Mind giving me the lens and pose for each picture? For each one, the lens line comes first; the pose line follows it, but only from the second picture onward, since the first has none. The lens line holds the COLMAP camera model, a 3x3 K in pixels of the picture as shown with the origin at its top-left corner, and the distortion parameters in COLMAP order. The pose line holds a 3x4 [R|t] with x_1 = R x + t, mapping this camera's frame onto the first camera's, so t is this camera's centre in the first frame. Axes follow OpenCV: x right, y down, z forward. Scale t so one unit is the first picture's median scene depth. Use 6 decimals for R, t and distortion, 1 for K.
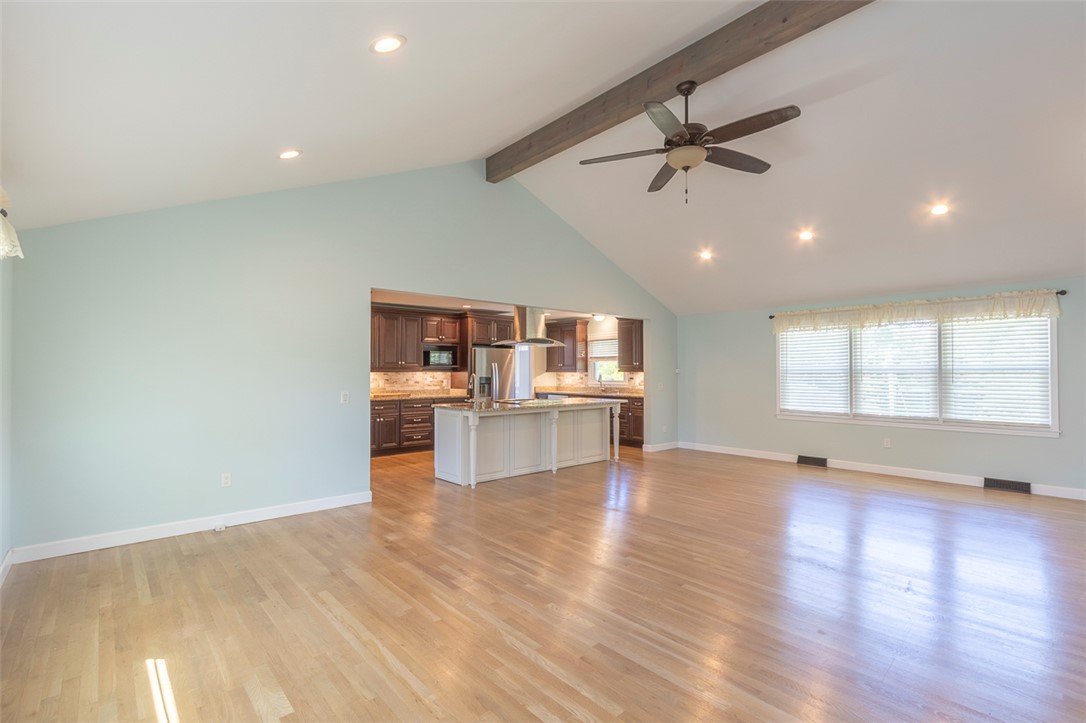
lens RADIAL K [[504.9, 0, 543.0], [0, 504.9, 361.5], [0, 0, 1]] dist [-0.001478, -0.000078]
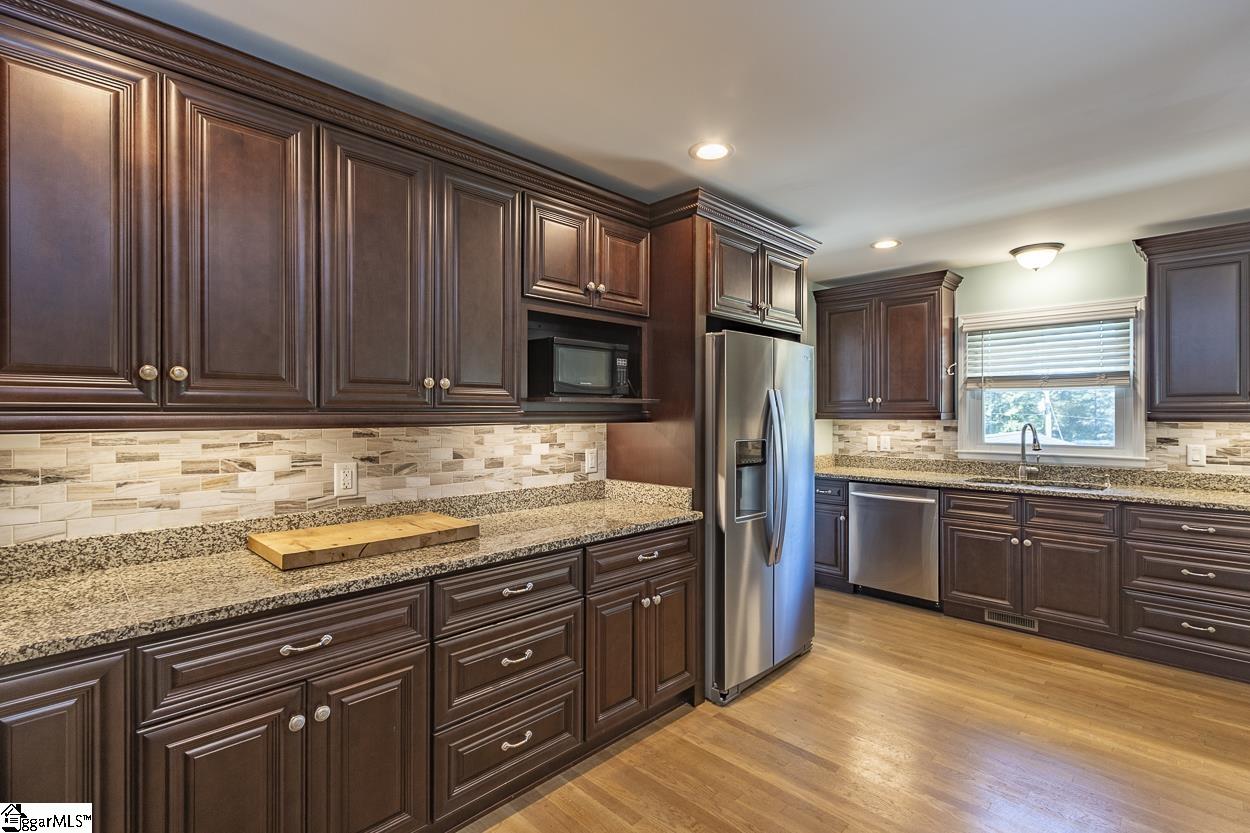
lens RADIAL K [[568.2, 0, 625.0], [0, 568.2, 416.5], [0, 0, 1]] dist [0.000396, -0.000007]
pose [[0.997482, 0.000400, 0.070918, -0.201250], [-0.002282, 0.999647, 0.026466, 0.009561], [-0.070882, -0.026561, 0.997131, 0.697312]]
